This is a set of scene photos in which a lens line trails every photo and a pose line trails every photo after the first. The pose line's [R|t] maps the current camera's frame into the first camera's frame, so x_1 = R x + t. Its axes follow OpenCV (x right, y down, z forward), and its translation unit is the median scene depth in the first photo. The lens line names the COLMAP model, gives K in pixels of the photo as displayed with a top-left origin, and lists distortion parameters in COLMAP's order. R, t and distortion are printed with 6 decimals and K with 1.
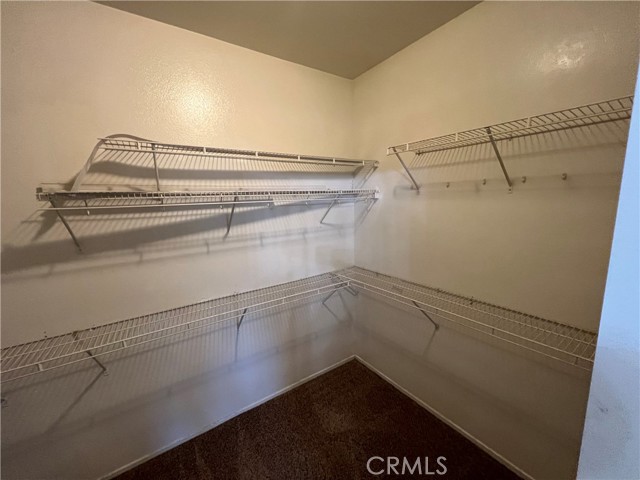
lens RADIAL K [[255.8, 0, 318.6], [0, 255.8, 242.6], [0, 0, 1]] dist [-0.002635, 0.000683]
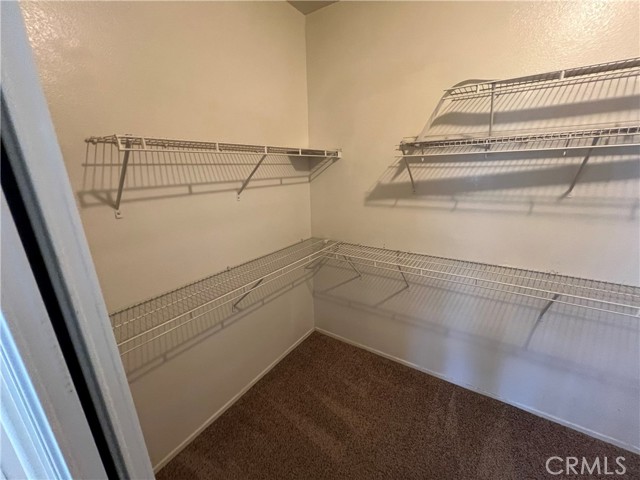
lens RADIAL K [[259.6, 0, 319.4], [0, 259.6, 235.7], [0, 0, 1]] dist [-0.001243, 0.000057]
pose [[0.375692, 0.270876, -0.886274, 0.084001], [-0.122558, 0.962453, 0.242206, -0.011853], [0.918605, 0.017626, 0.394784, 0.059191]]
